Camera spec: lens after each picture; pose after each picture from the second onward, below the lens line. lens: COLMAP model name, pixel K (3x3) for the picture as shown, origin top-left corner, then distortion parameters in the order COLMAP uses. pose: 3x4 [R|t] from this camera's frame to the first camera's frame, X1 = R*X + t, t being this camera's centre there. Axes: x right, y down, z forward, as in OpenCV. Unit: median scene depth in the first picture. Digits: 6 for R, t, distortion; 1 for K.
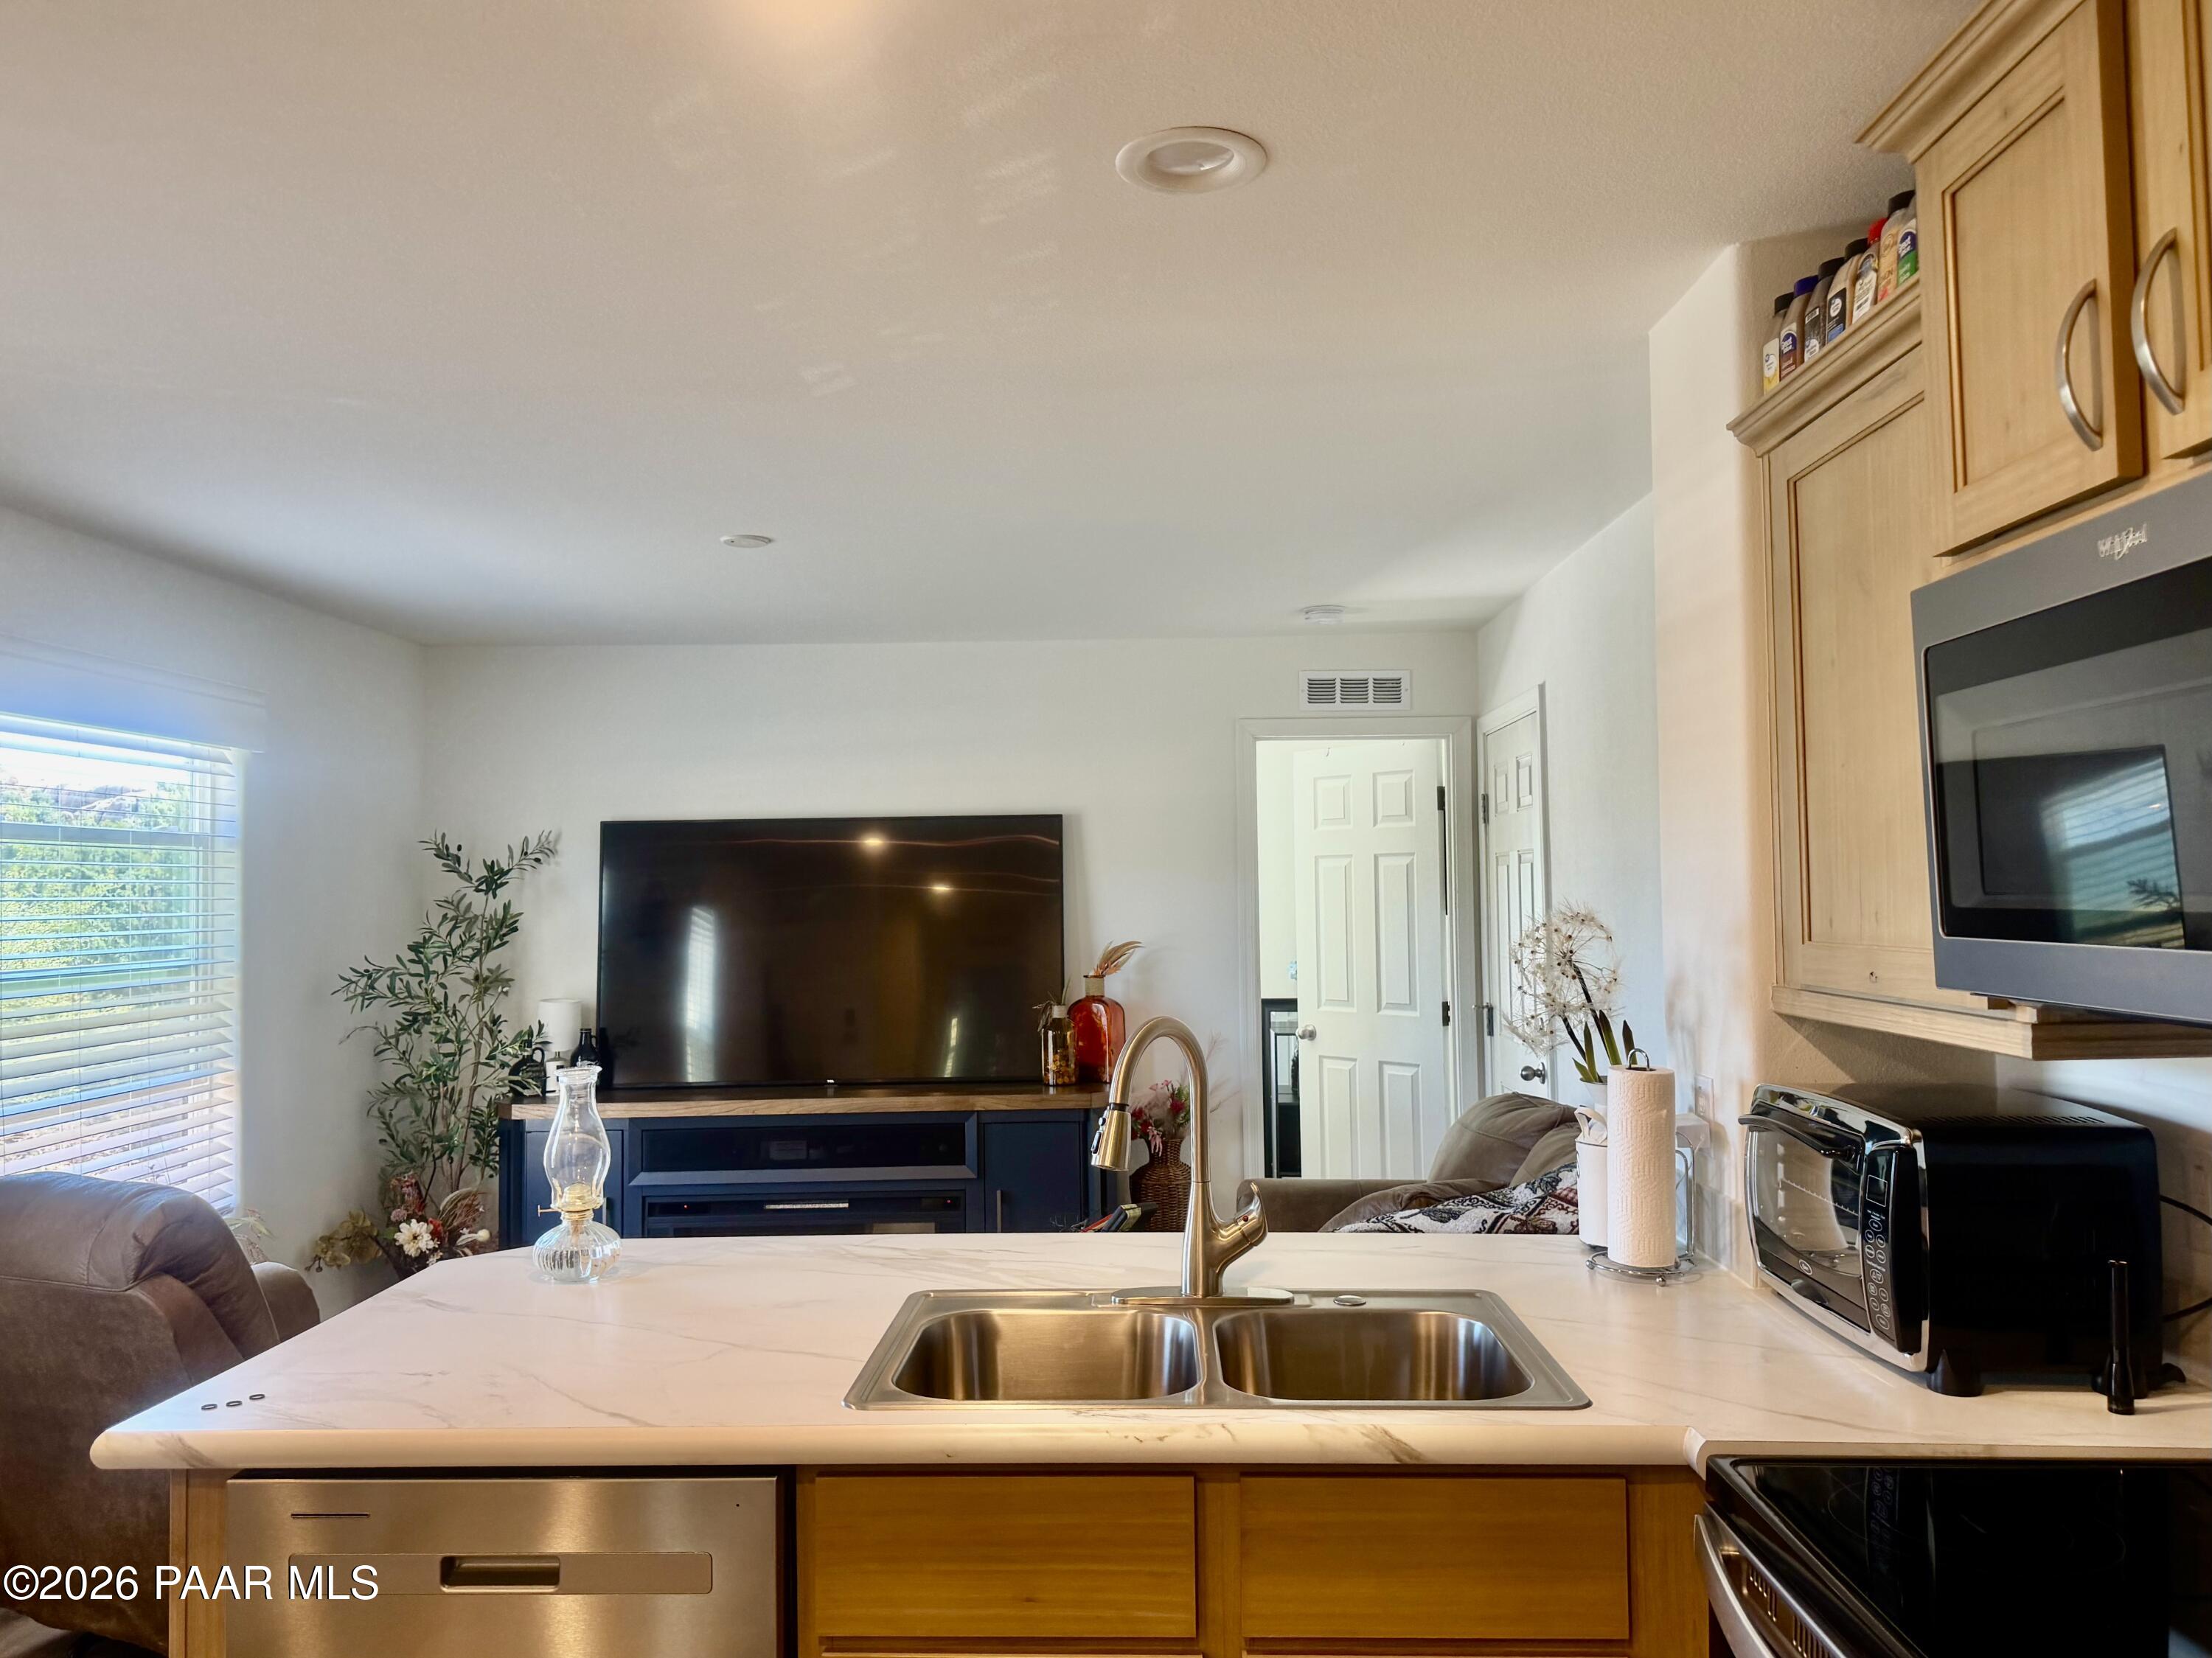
lens RADIAL K [[1647.9, 0, 1106.0], [0, 1647.9, 829.0], [0, 0, 1]] dist [0.006245, -0.026869]
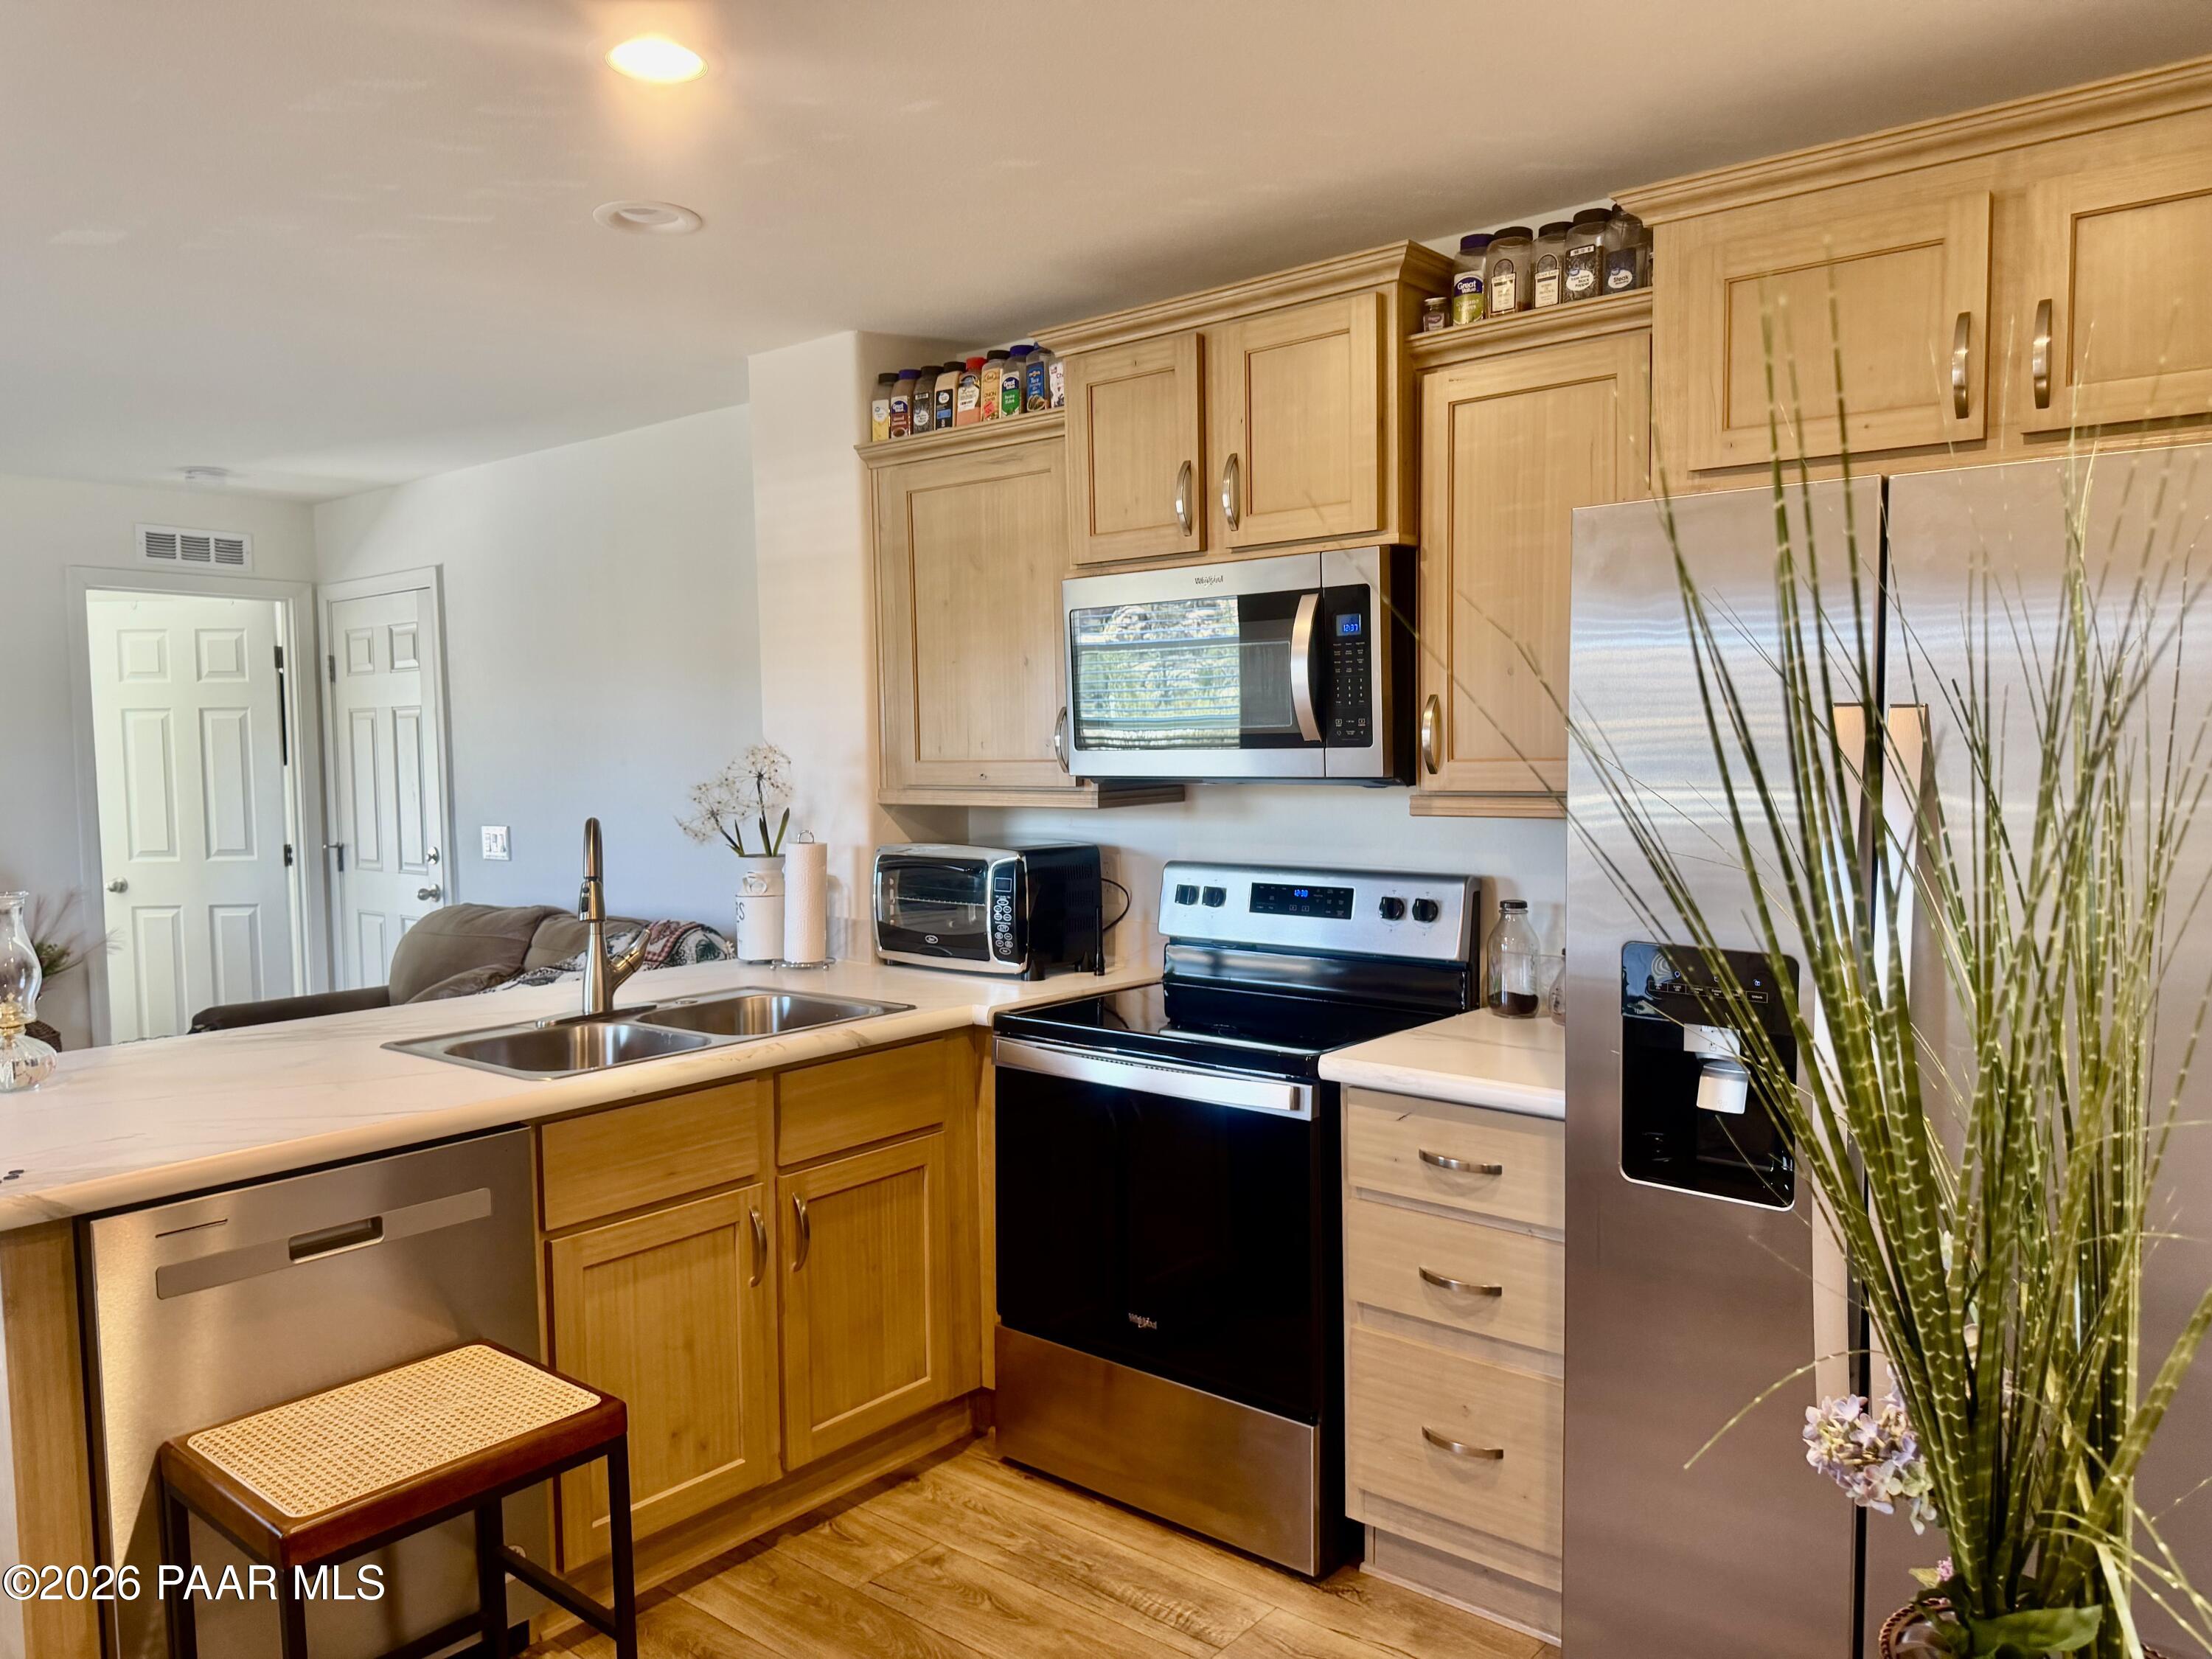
lens RADIAL K [[1539.7, 0, 1106.0], [0, 1539.7, 829.5], [0, 0, 1]] dist [0.065289, -0.000956]
pose [[0.613524, -0.044864, 0.788401, -0.363371], [-0.022043, 0.997023, 0.073889, 0.007607], [-0.789369, -0.062711, 0.610708, -0.082244]]
